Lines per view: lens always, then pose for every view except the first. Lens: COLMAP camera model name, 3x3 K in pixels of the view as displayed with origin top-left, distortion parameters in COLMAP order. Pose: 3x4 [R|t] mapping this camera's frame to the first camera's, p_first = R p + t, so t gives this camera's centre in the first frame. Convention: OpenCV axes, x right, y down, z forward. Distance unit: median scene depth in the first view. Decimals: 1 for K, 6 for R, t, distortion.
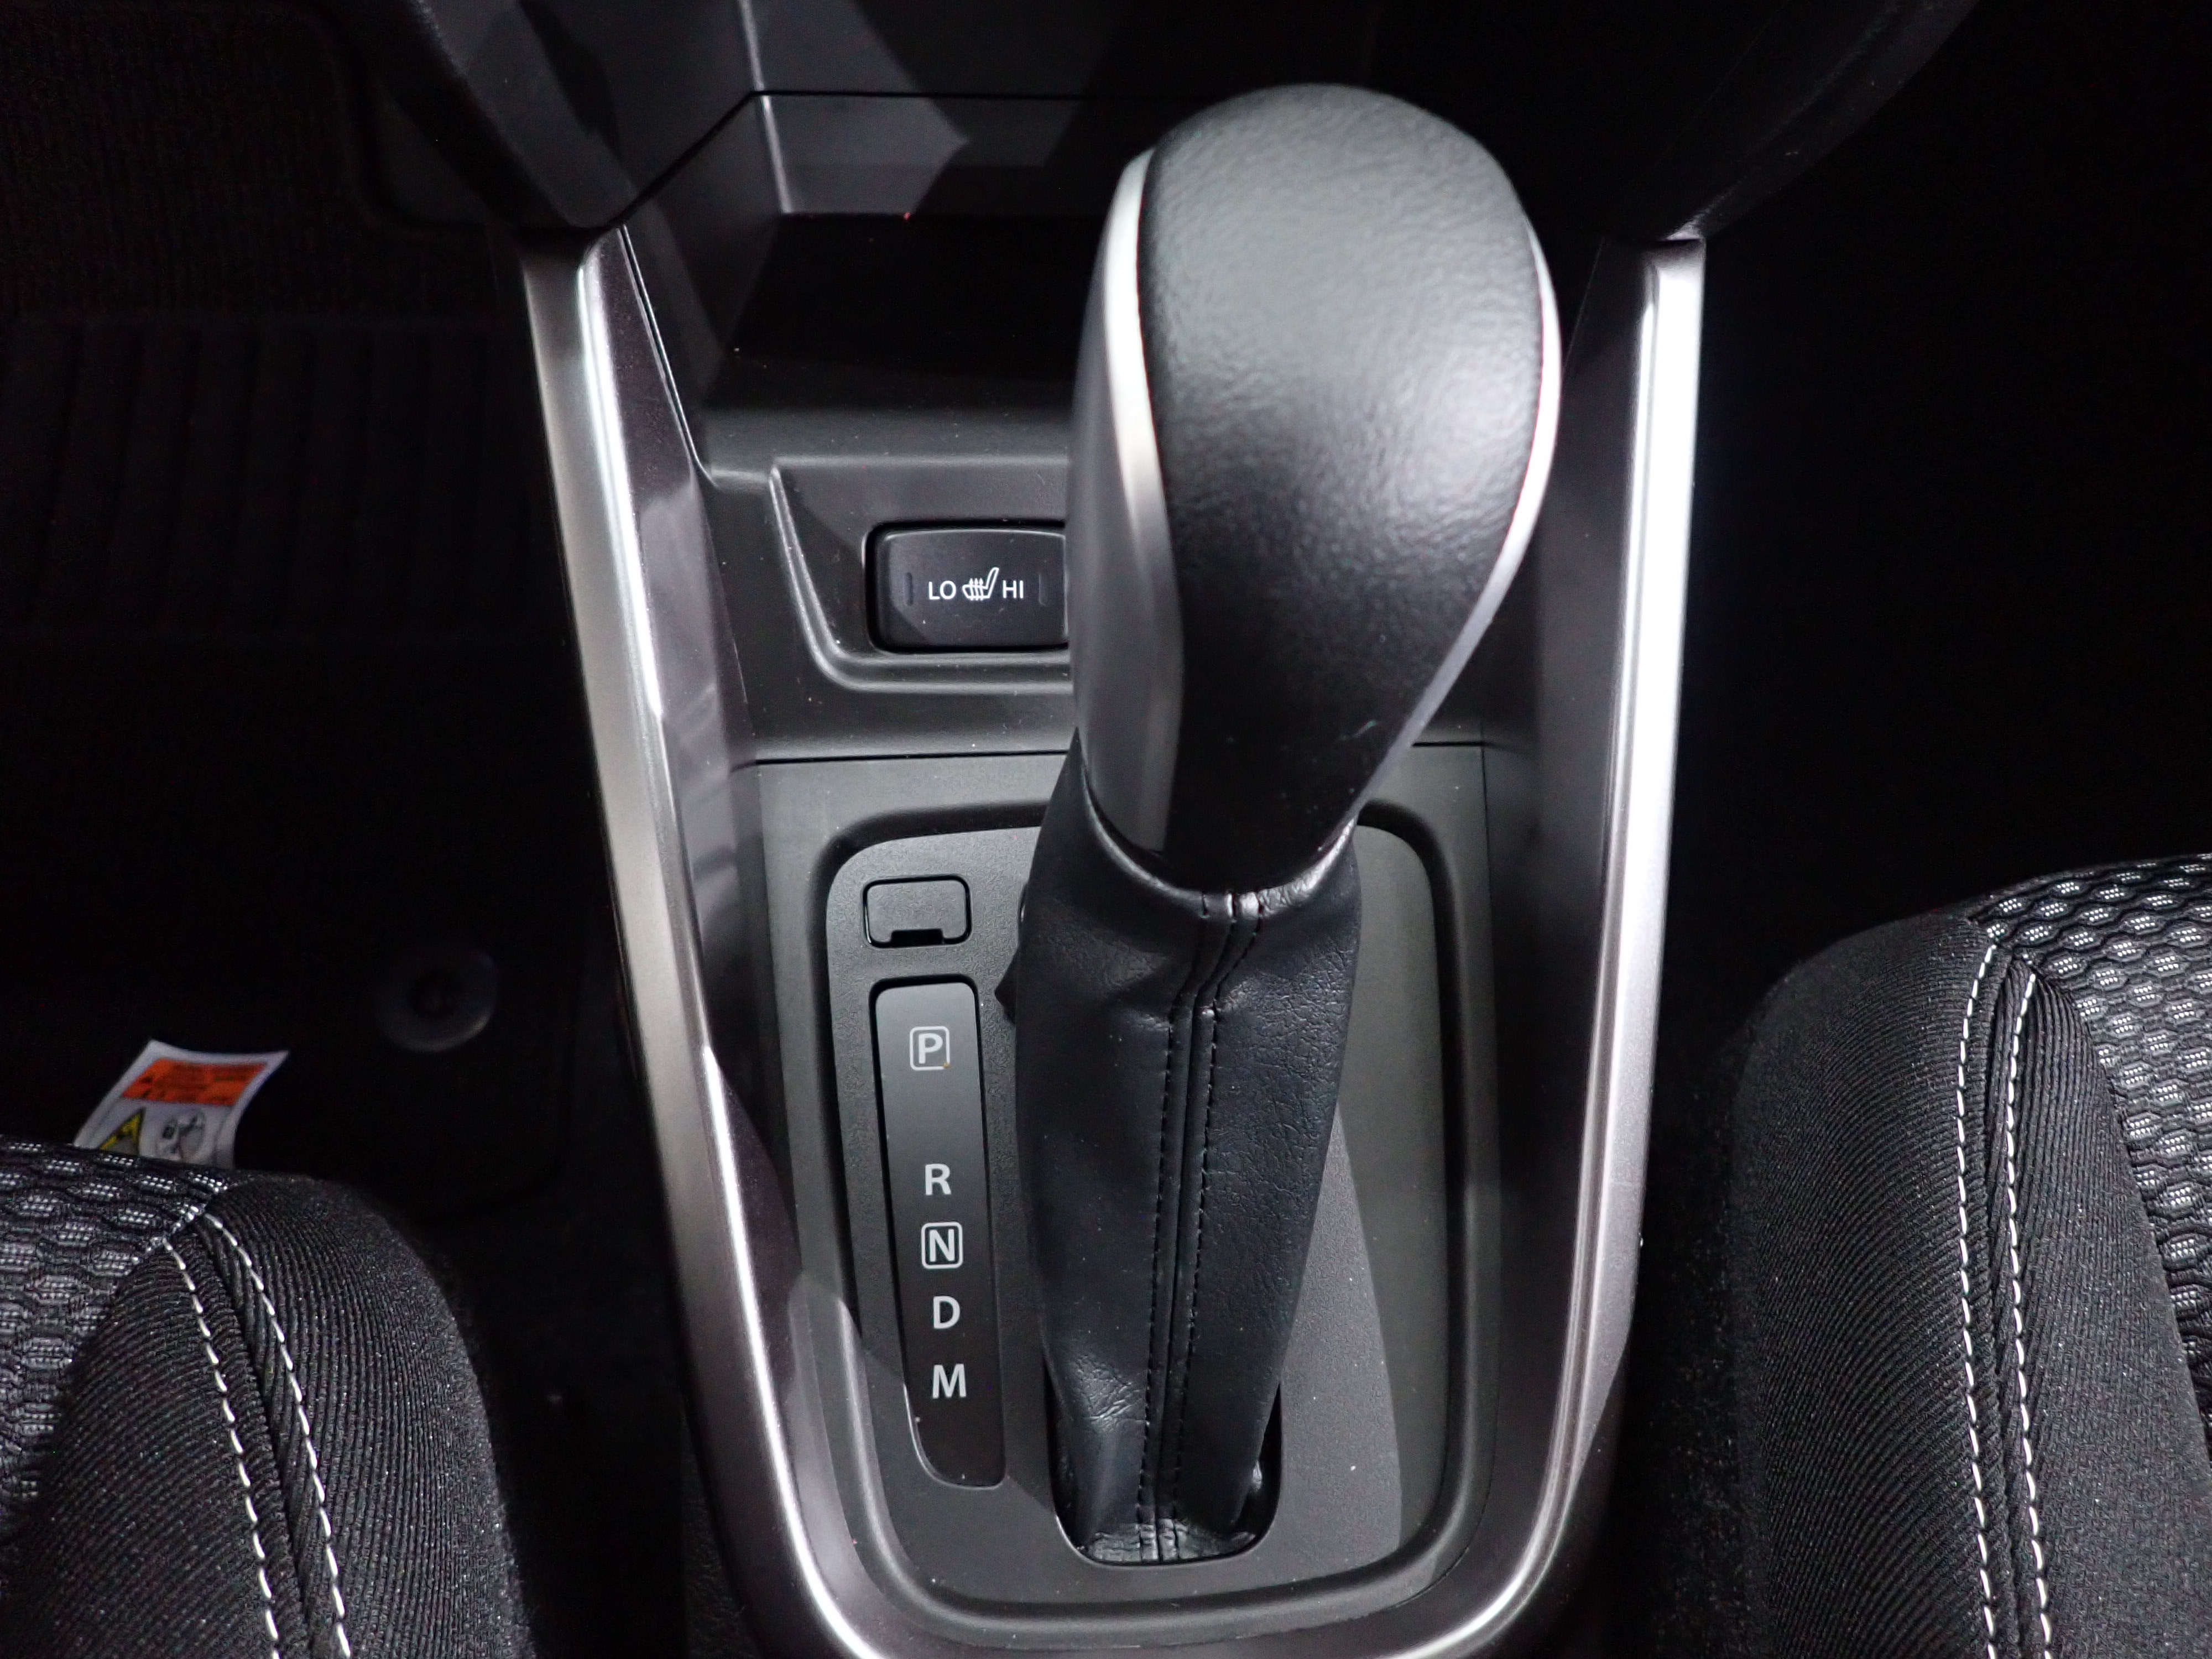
lens RADIAL K [[1591.3, 0, 1086.2], [0, 1591.3, 792.9], [0, 0, 1]] dist [-0.004647, -0.002278]
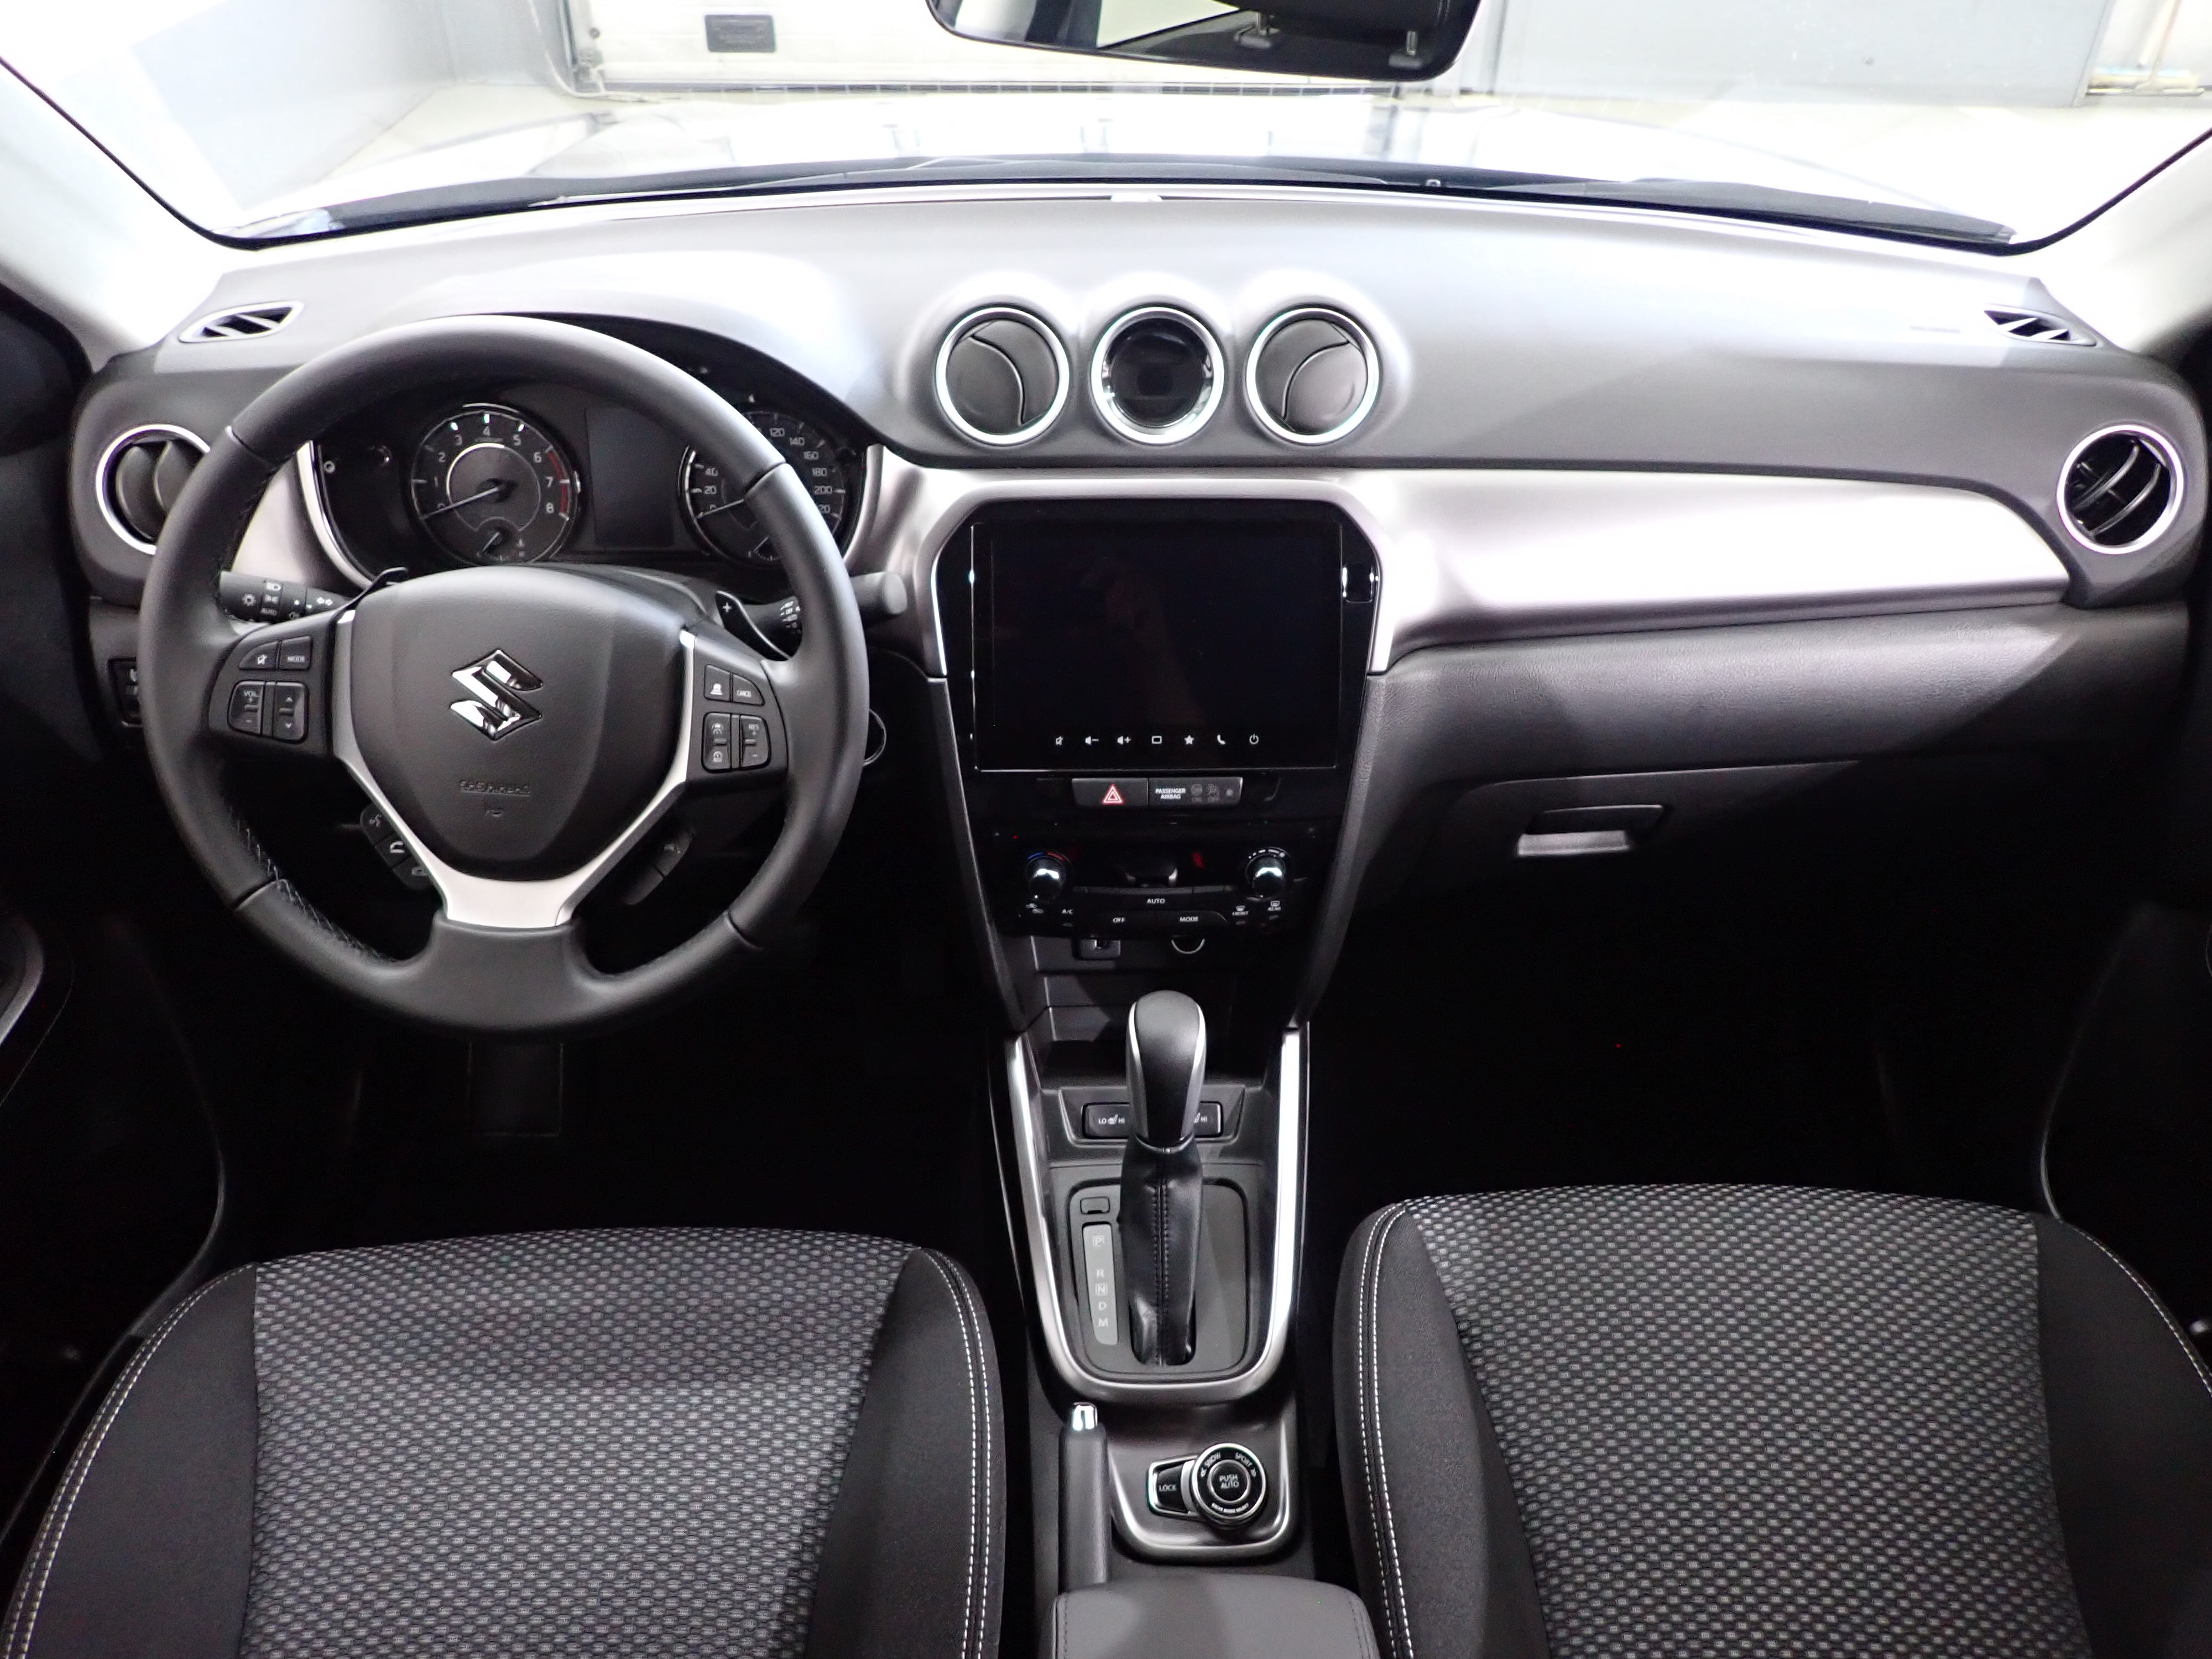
lens RADIAL K [[1654.6, 0, 1108.5], [0, 1654.6, 836.4], [0, 0, 1]] dist [0.003902, -0.001226]
pose [[0.995760, -0.046143, -0.079583, 0.265603], [-0.001475, 0.856983, -0.515342, 1.309511], [0.091981, 0.513274, 0.853281, -2.677071]]
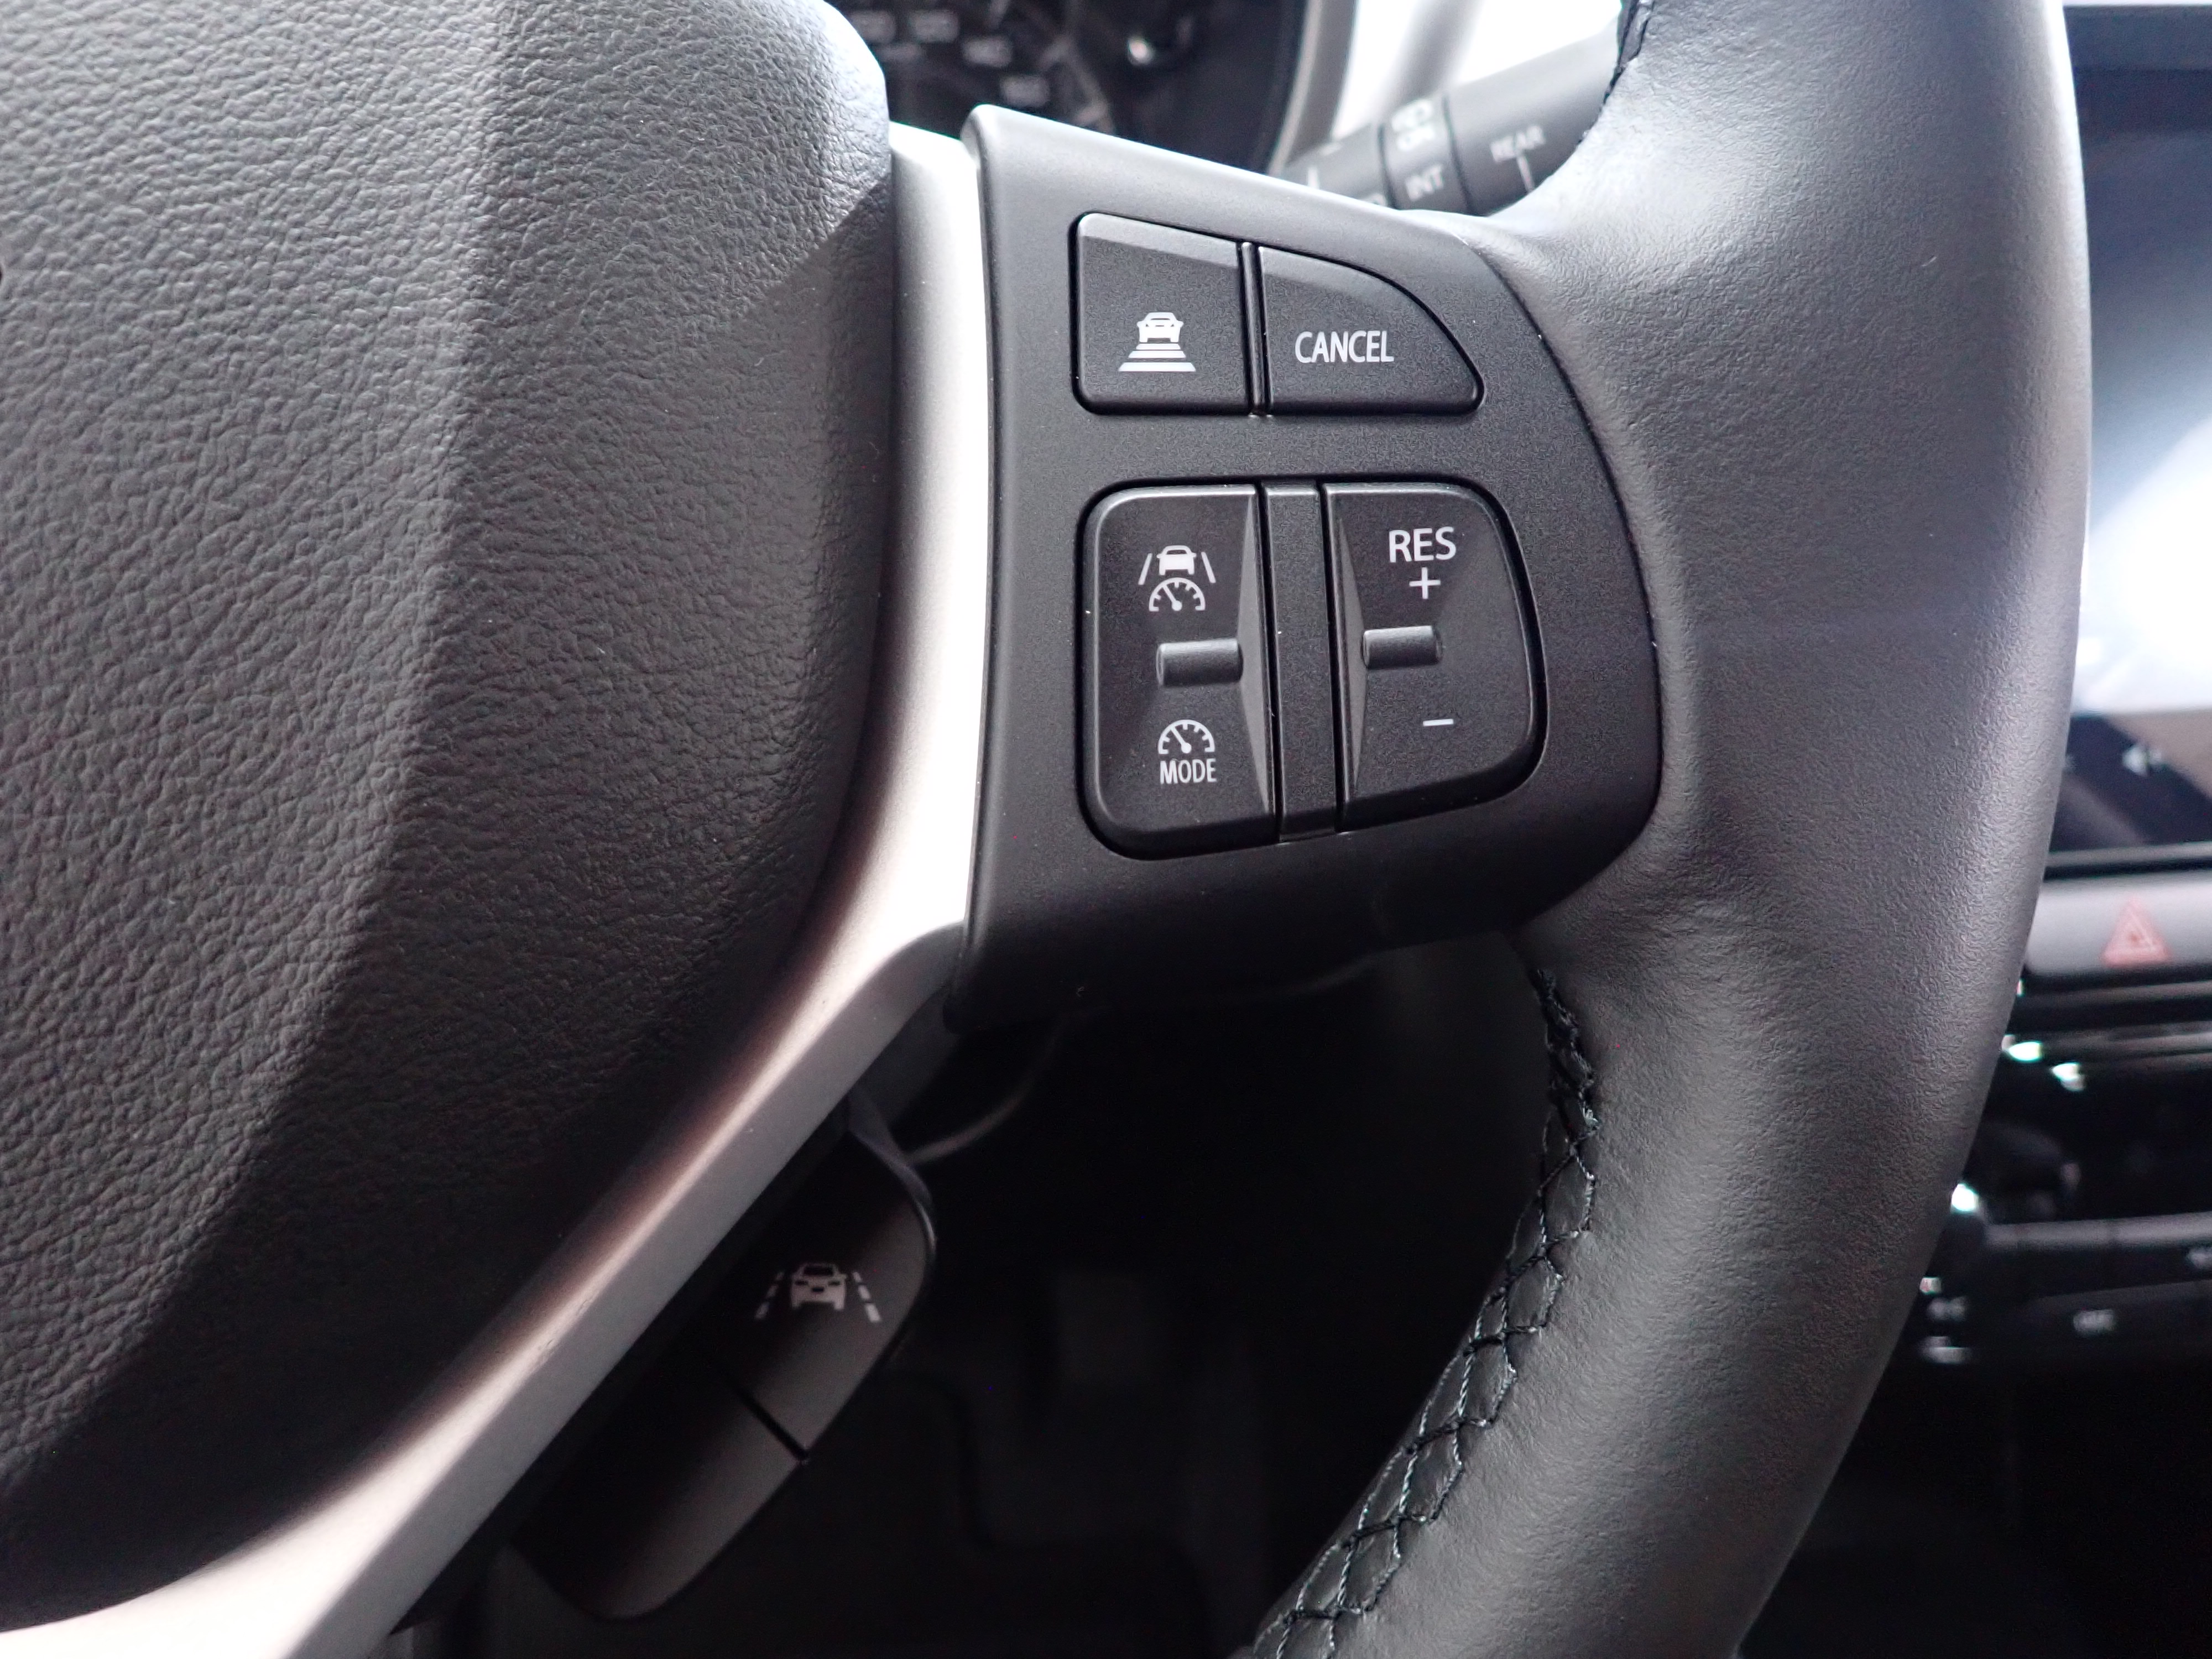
lens RADIAL K [[1591.3, 0, 1103.1], [0, 1591.3, 831.0], [0, 0, 1]] dist [-0.004647, -0.002278]
pose [[0.992703, -0.120581, 0.001286, -0.713380], [0.094793, 0.773714, -0.626404, -0.073637], [0.074538, 0.621955, 0.779498, -0.574036]]
